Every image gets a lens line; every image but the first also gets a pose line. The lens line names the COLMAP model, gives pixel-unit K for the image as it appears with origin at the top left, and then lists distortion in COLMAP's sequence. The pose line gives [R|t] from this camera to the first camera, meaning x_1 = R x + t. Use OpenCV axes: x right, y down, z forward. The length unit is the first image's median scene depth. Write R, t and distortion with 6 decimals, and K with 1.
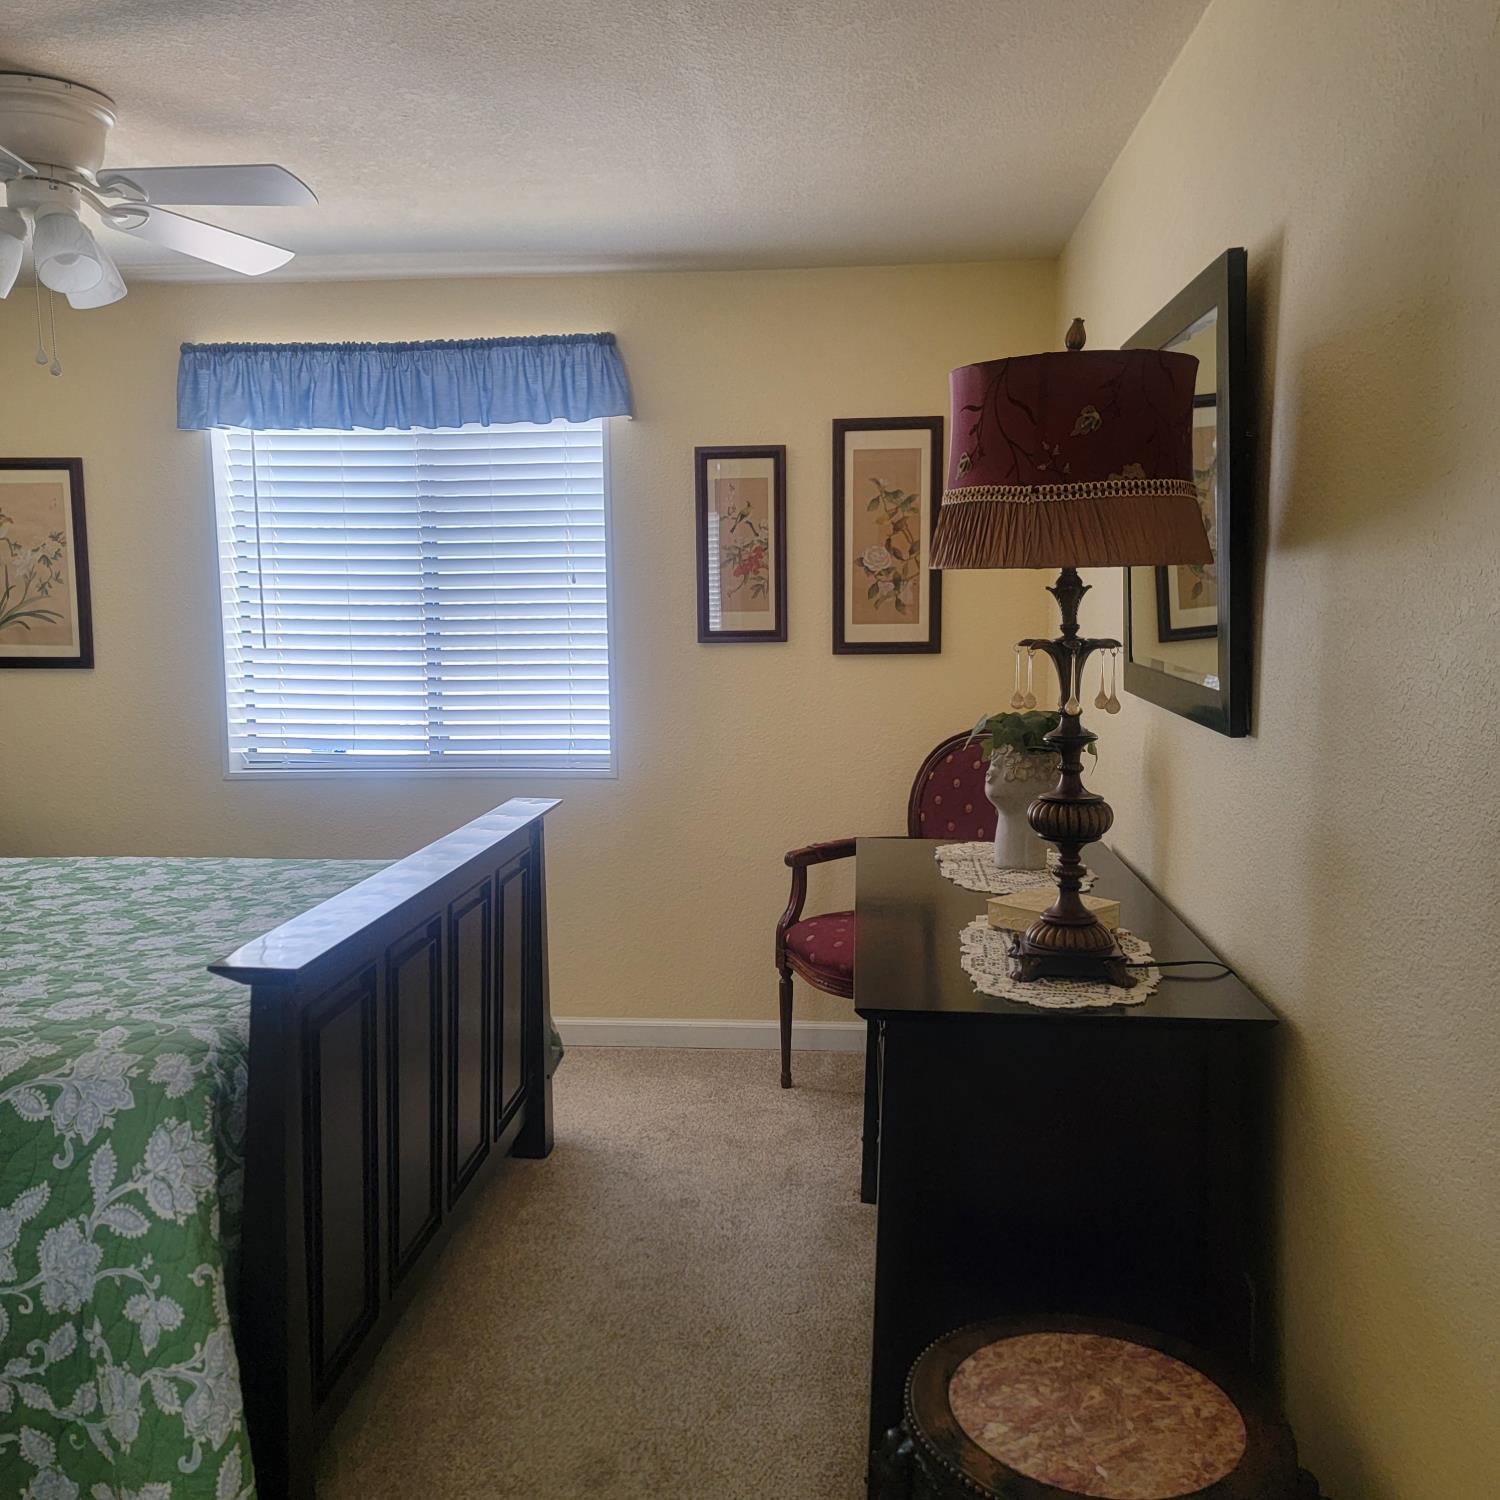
lens RADIAL K [[1357.9, 0, 744.2], [0, 1357.9, 776.8], [0, 0, 1]] dist [0.058924, -0.071567]
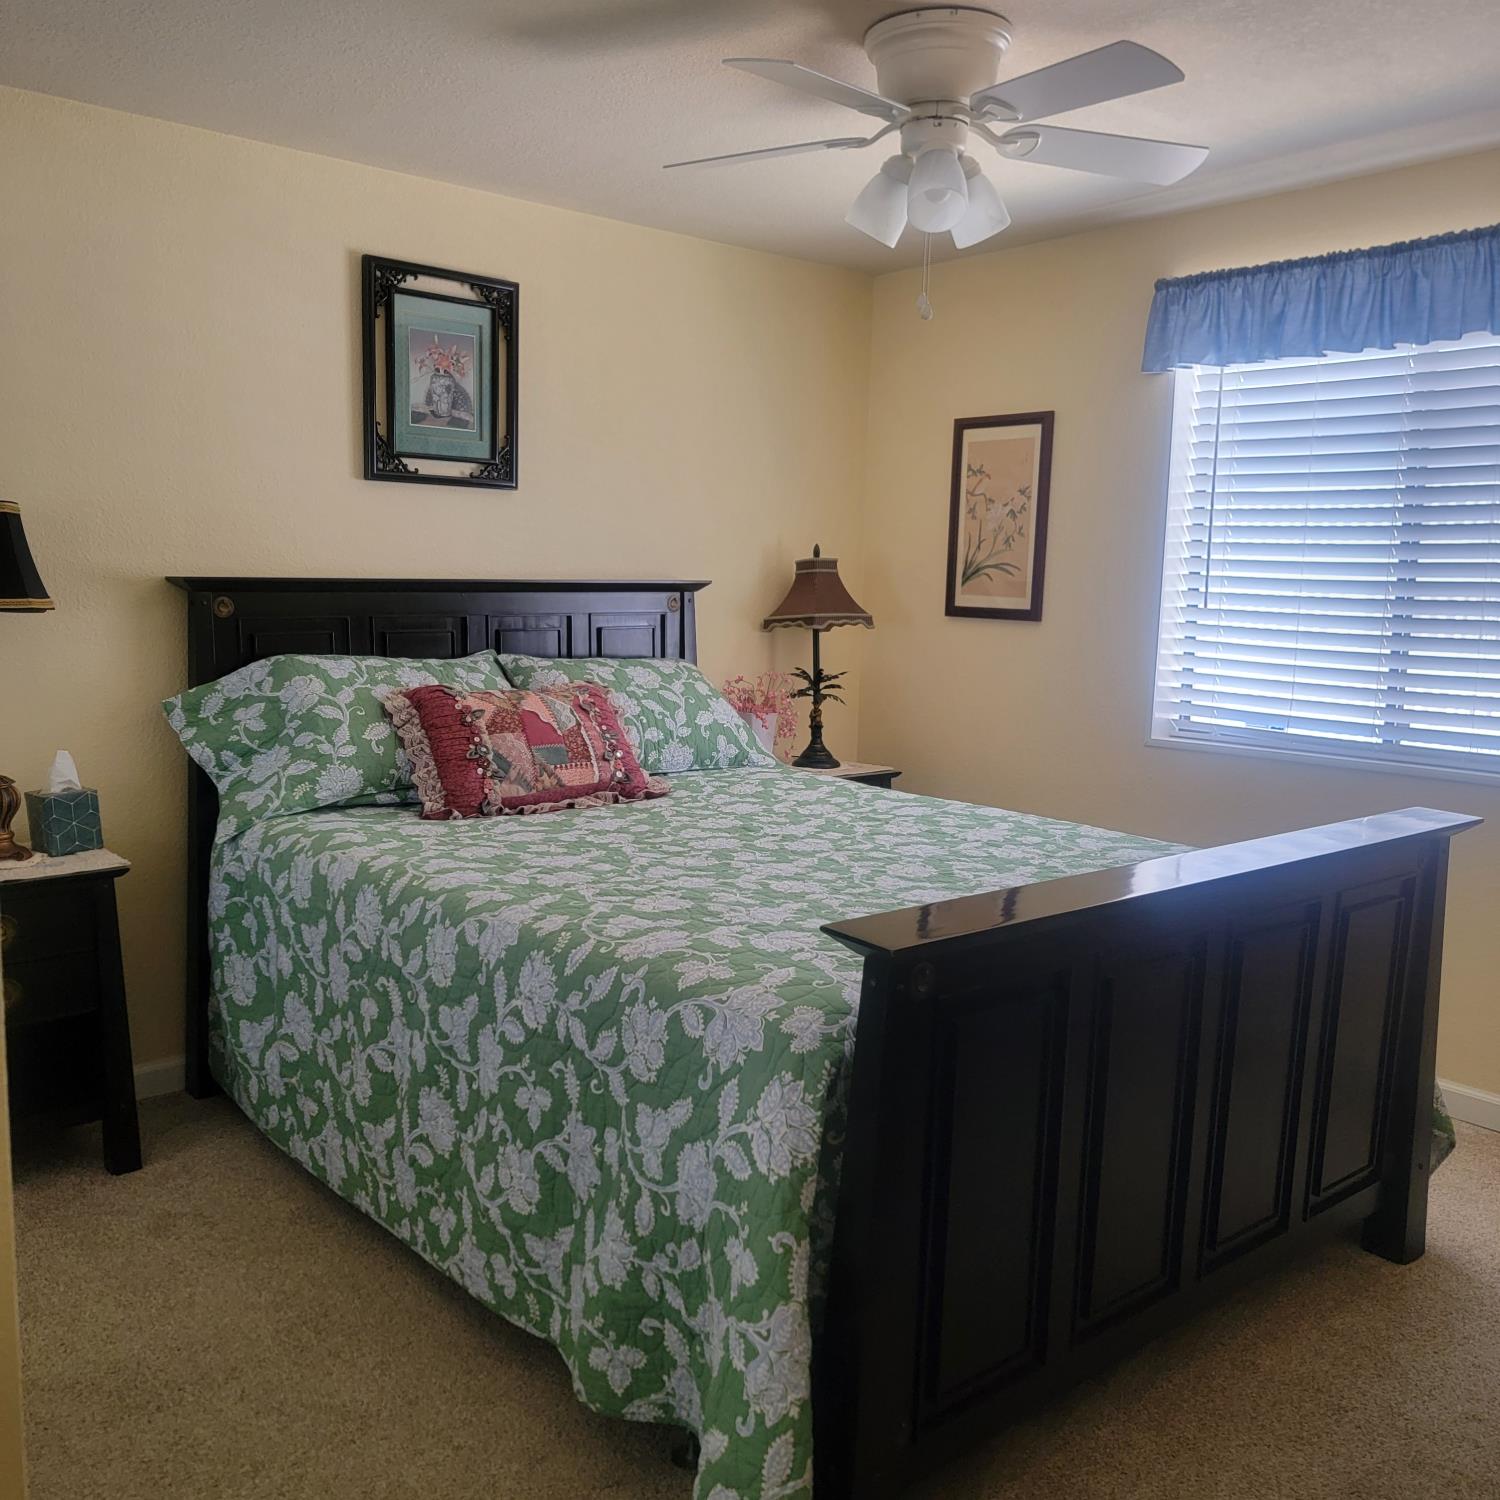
lens RADIAL K [[1357.9, 0, 744.2], [0, 1357.9, 776.8], [0, 0, 1]] dist [0.058924, -0.071567]
pose [[0.691262, 0.129516, -0.710903, 0.212642], [-0.114417, 0.991013, 0.069292, -0.020461], [0.713488, 0.033440, 0.699869, 0.293204]]
